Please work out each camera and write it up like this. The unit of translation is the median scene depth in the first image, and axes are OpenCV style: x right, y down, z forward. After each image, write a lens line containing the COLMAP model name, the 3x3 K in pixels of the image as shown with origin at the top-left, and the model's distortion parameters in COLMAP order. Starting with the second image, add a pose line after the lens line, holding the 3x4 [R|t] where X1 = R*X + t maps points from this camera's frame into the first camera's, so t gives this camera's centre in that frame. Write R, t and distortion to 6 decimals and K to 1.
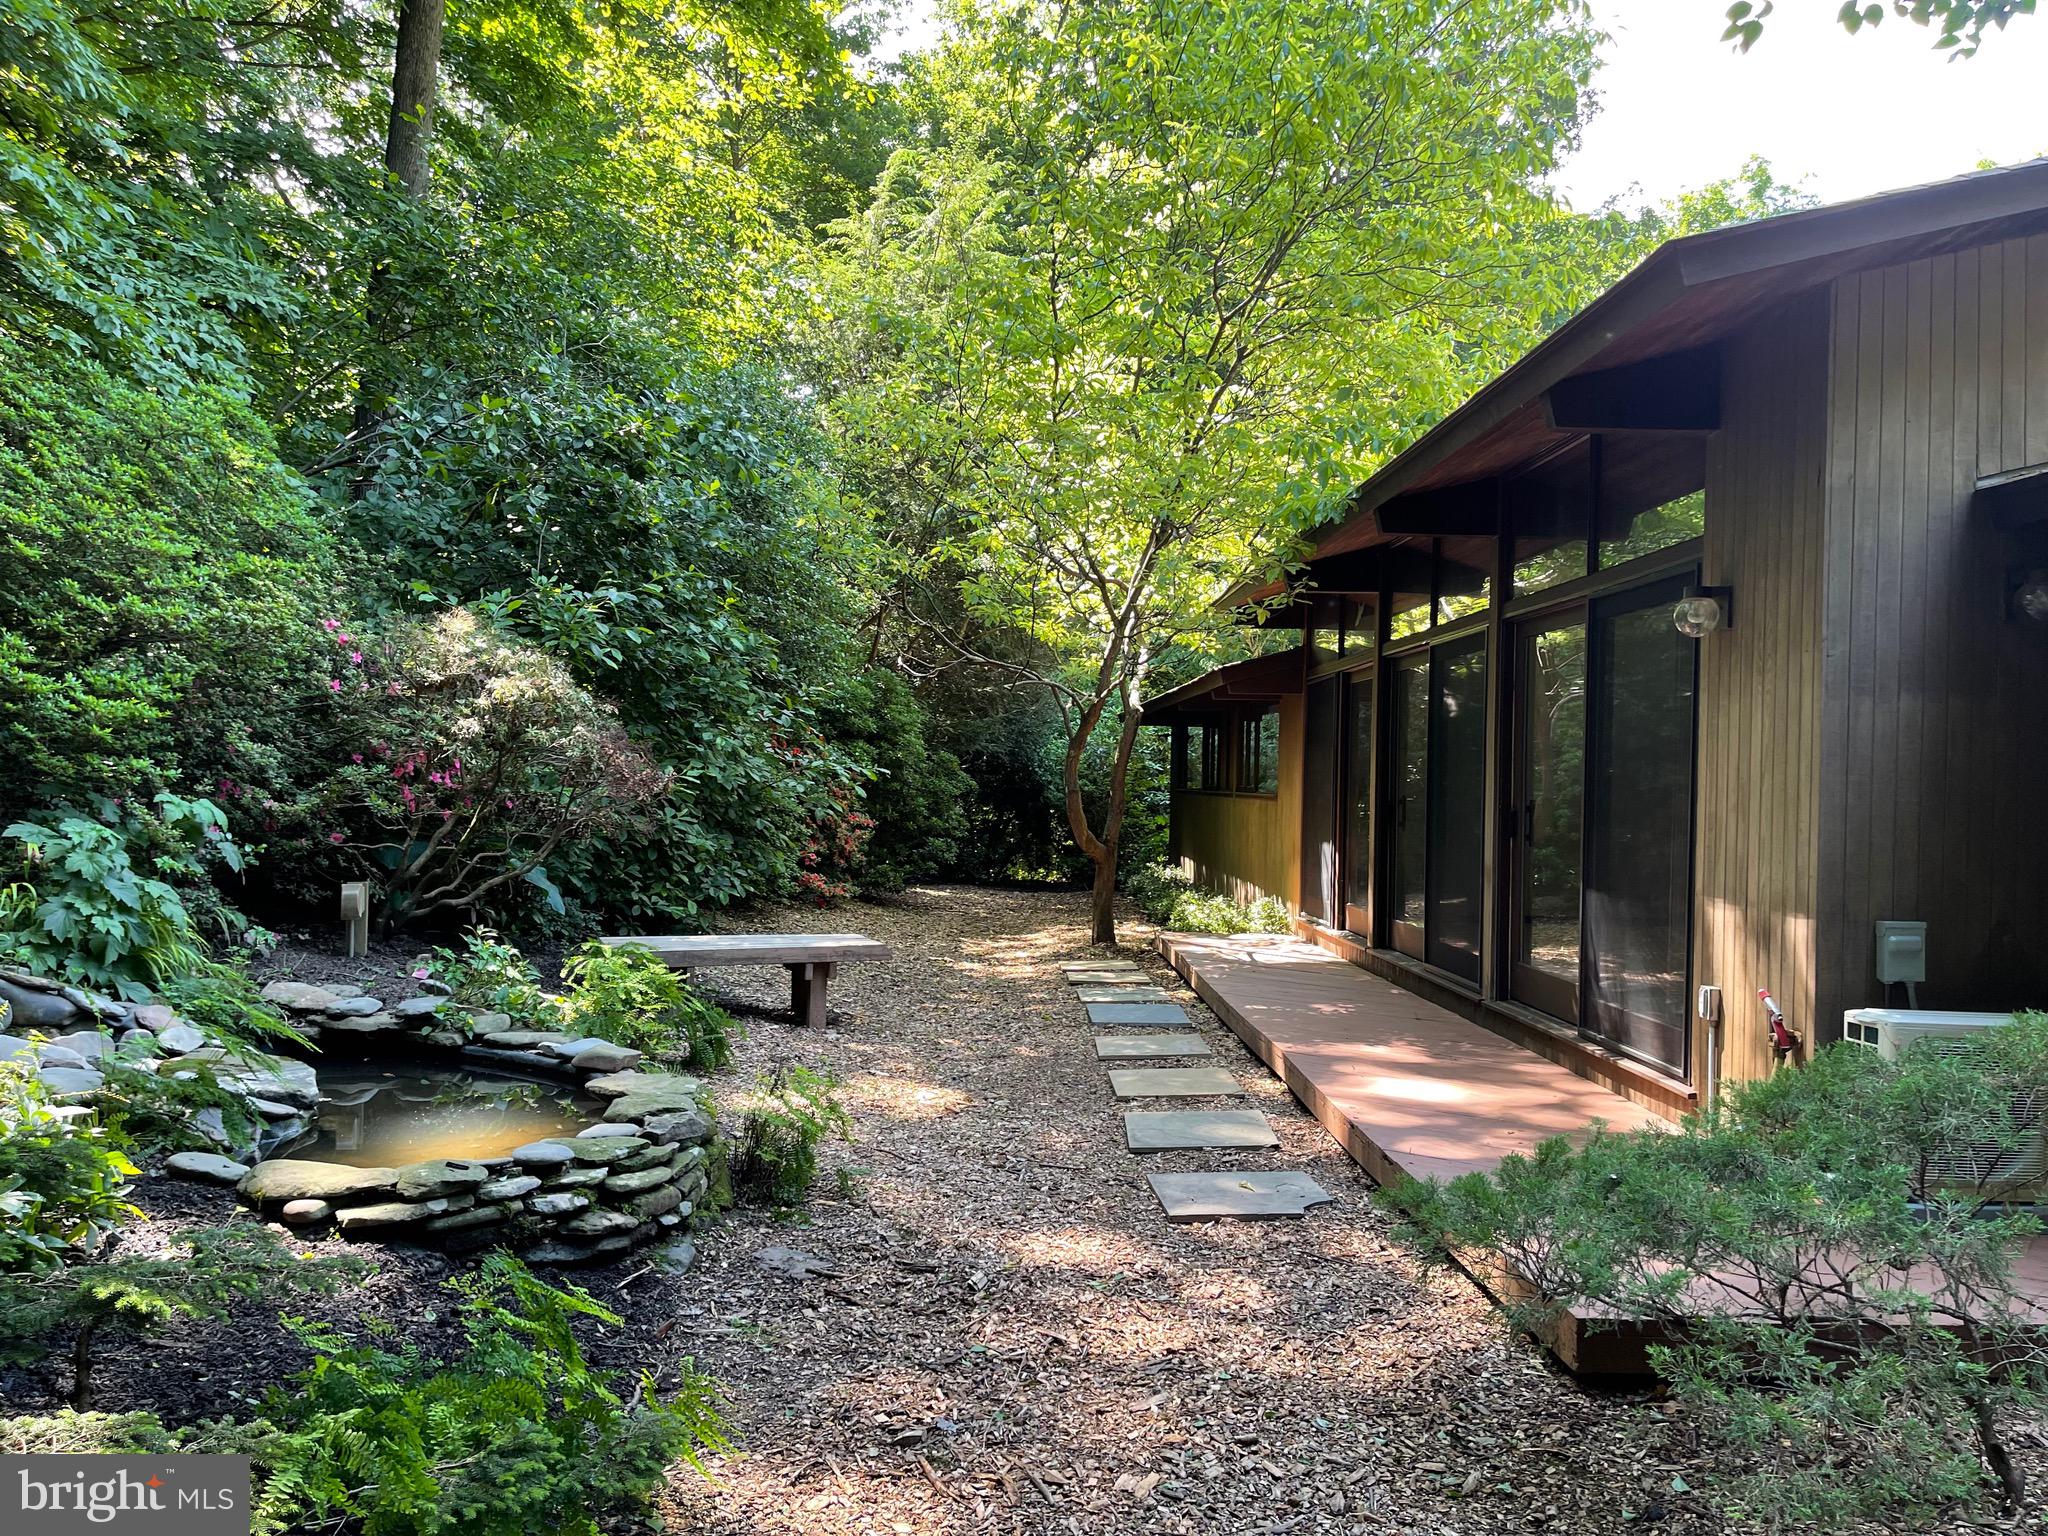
lens RADIAL K [[1537.0, 0, 1055.2], [0, 1537.0, 806.0], [0, 0, 1]] dist [0.067153, -0.072338]
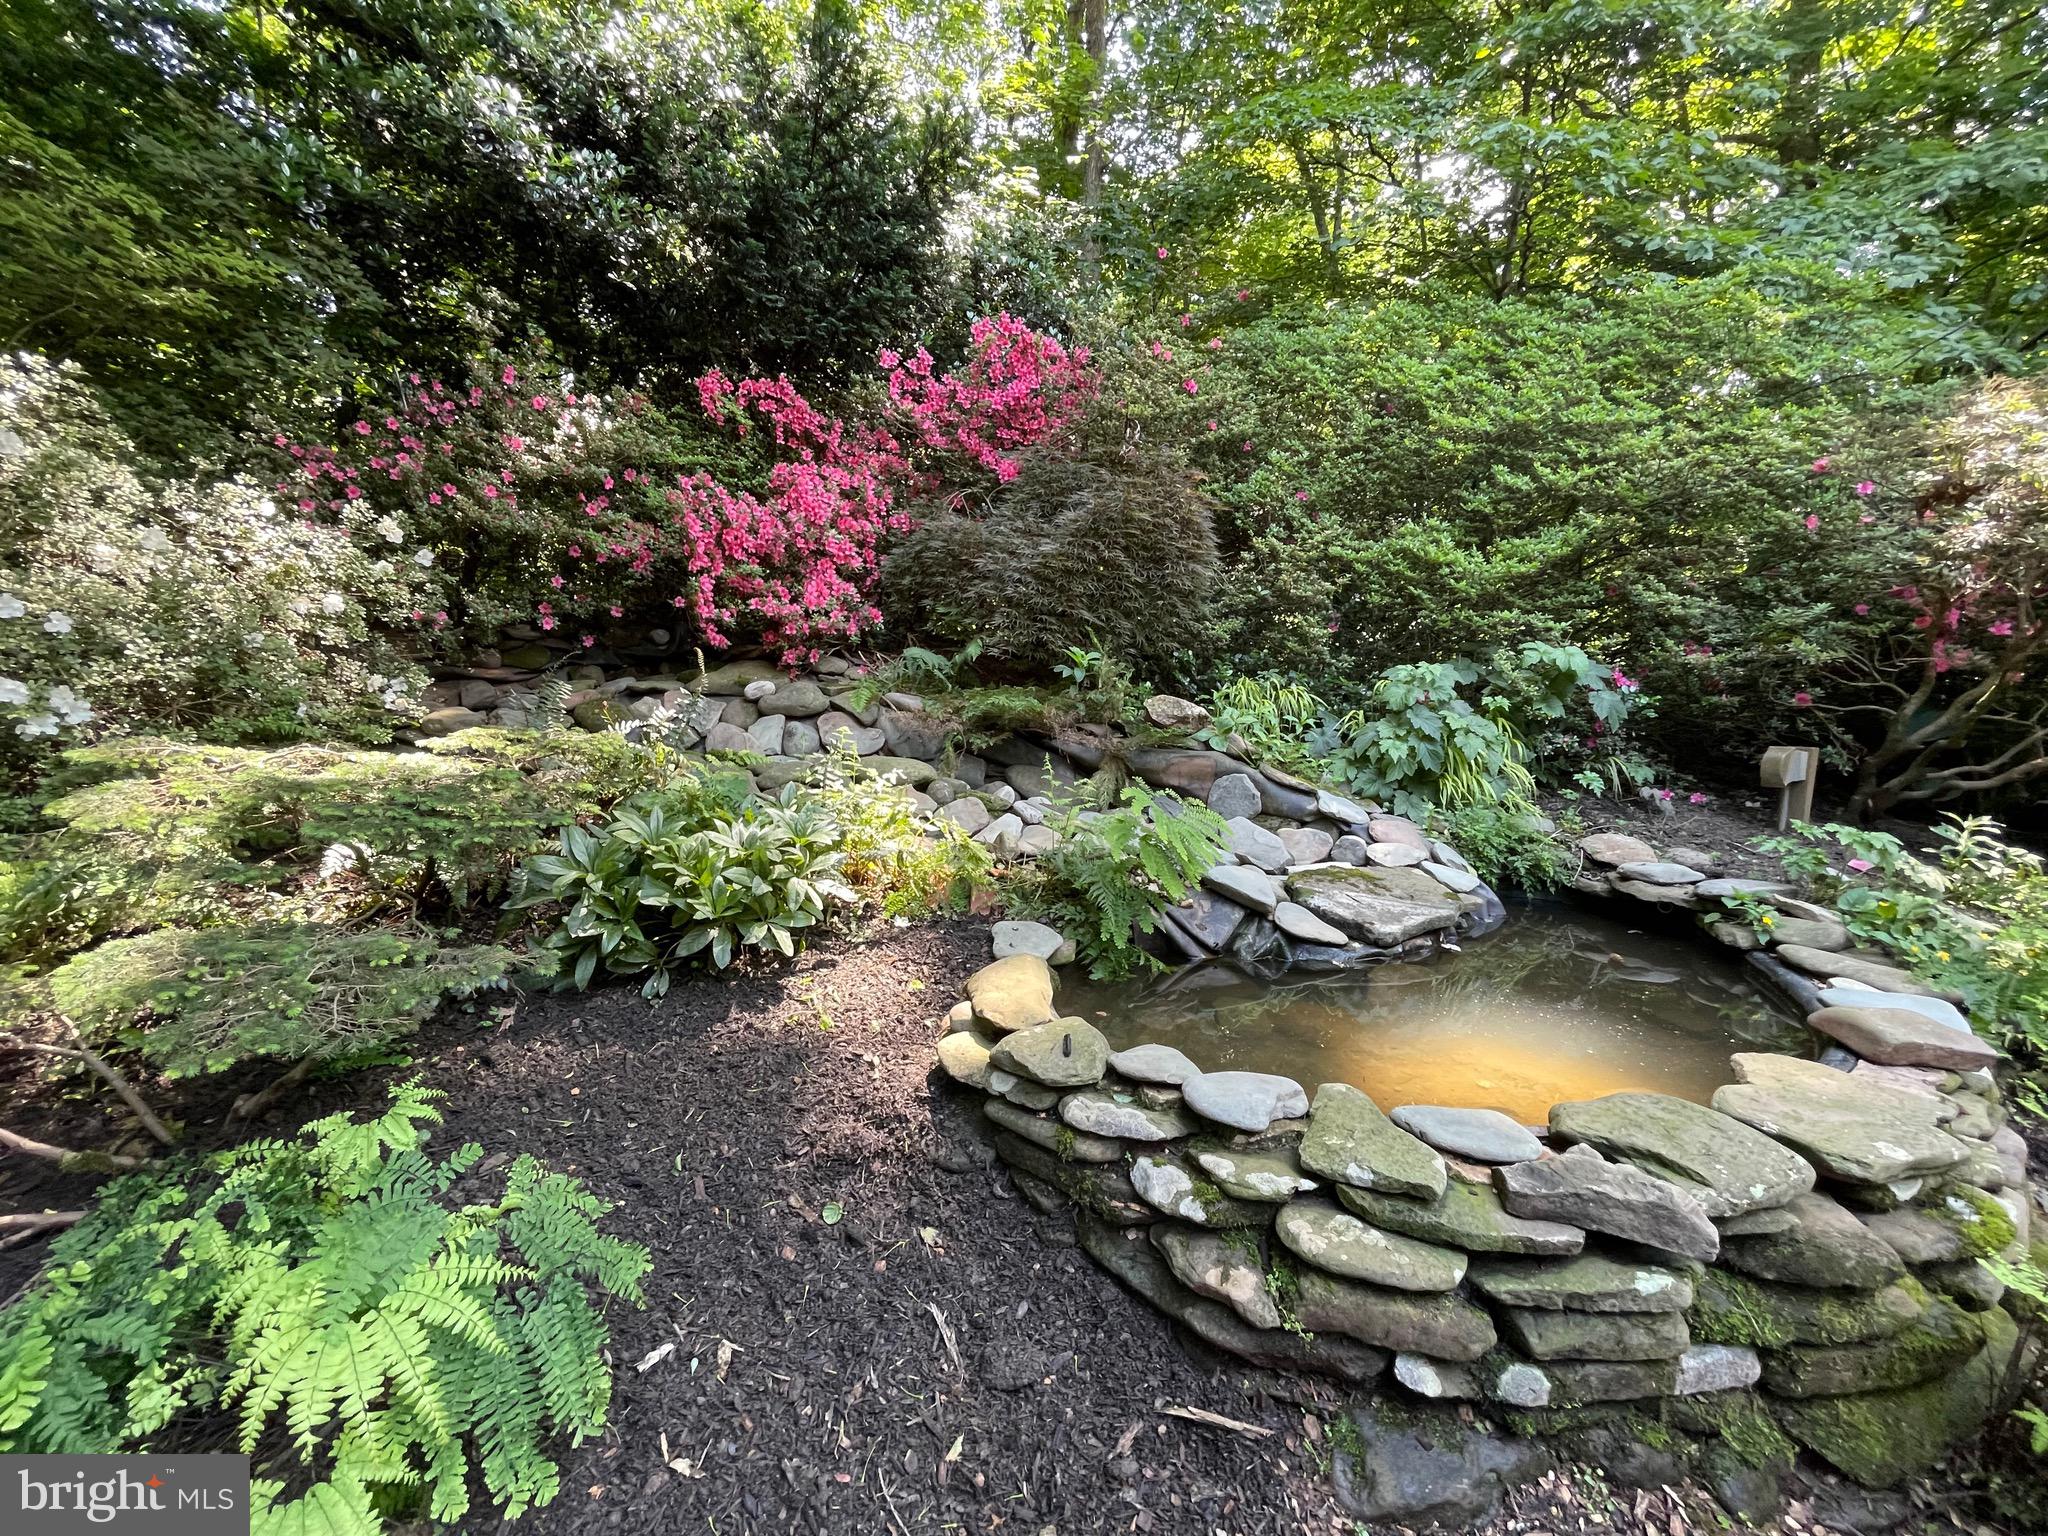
lens RADIAL K [[827.8, 0, 1014.7], [0, 827.8, 776.7], [0, 0, 1]] dist [-0.004741, 0.002962]
pose [[0.069084, 0.079671, -0.994424, -0.020235], [-0.041190, 0.996184, 0.076950, 0.052127], [0.996760, 0.035644, 0.072102, 0.570484]]
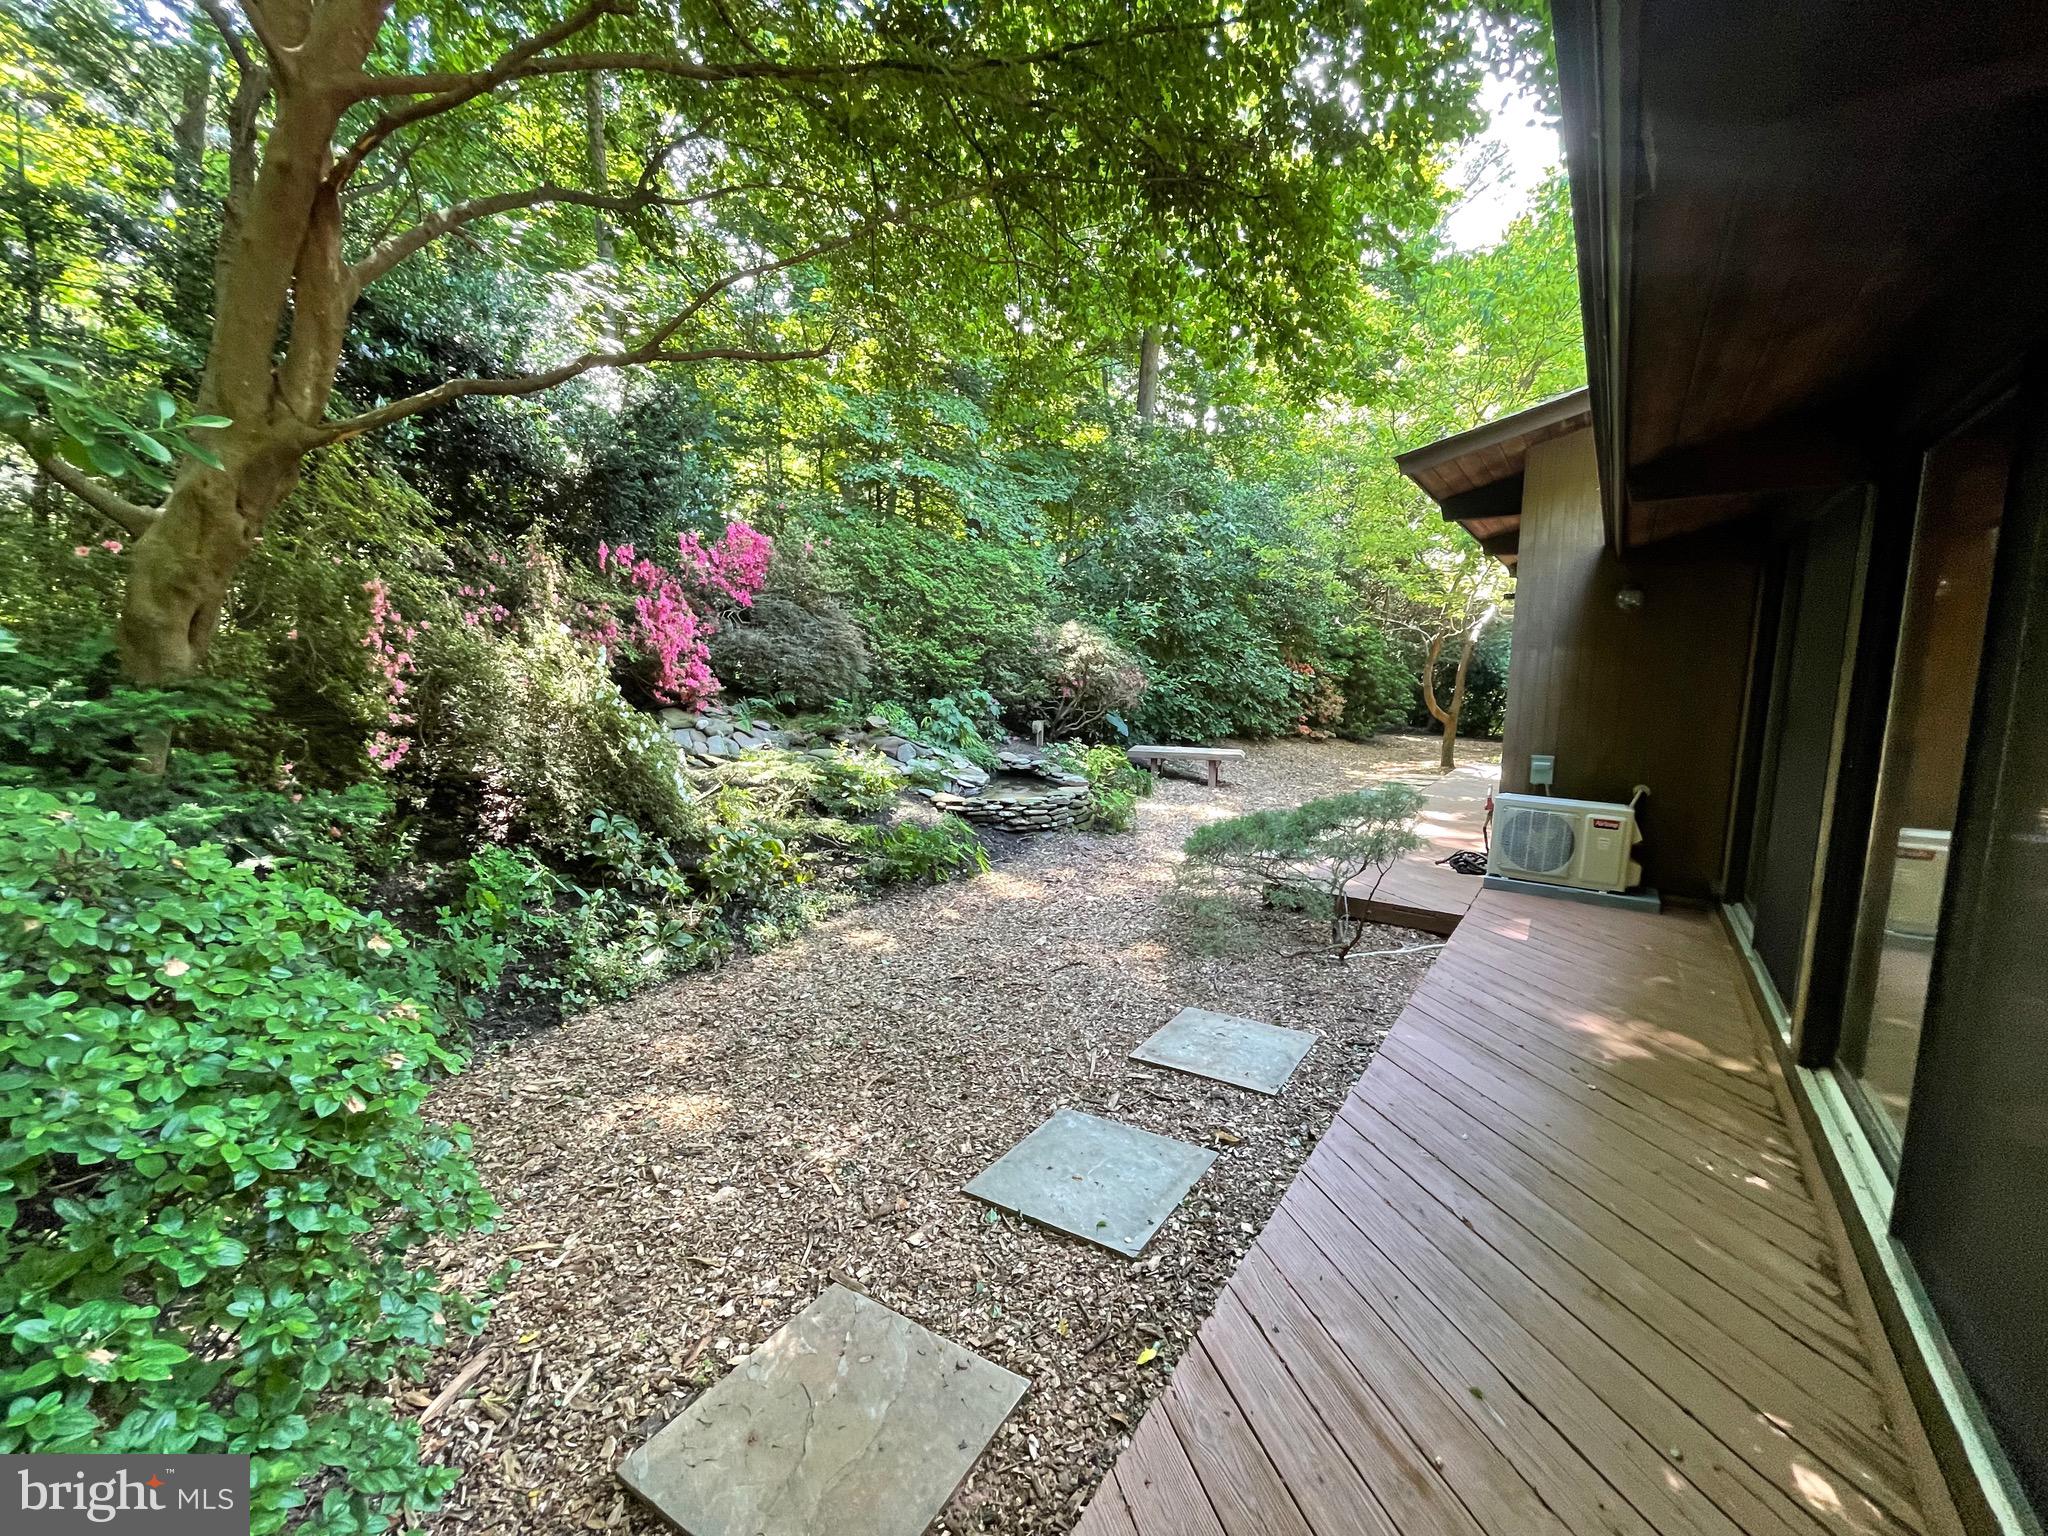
lens RADIAL K [[827.8, 0, 1019.3], [0, 827.8, 778.0], [0, 0, 1]] dist [-0.004741, 0.002962]
pose [[0.787027, 0.069643, -0.612975, 0.501884], [-0.003773, 0.994132, 0.108104, -0.011016], [0.616907, -0.082768, 0.782672, -0.244899]]
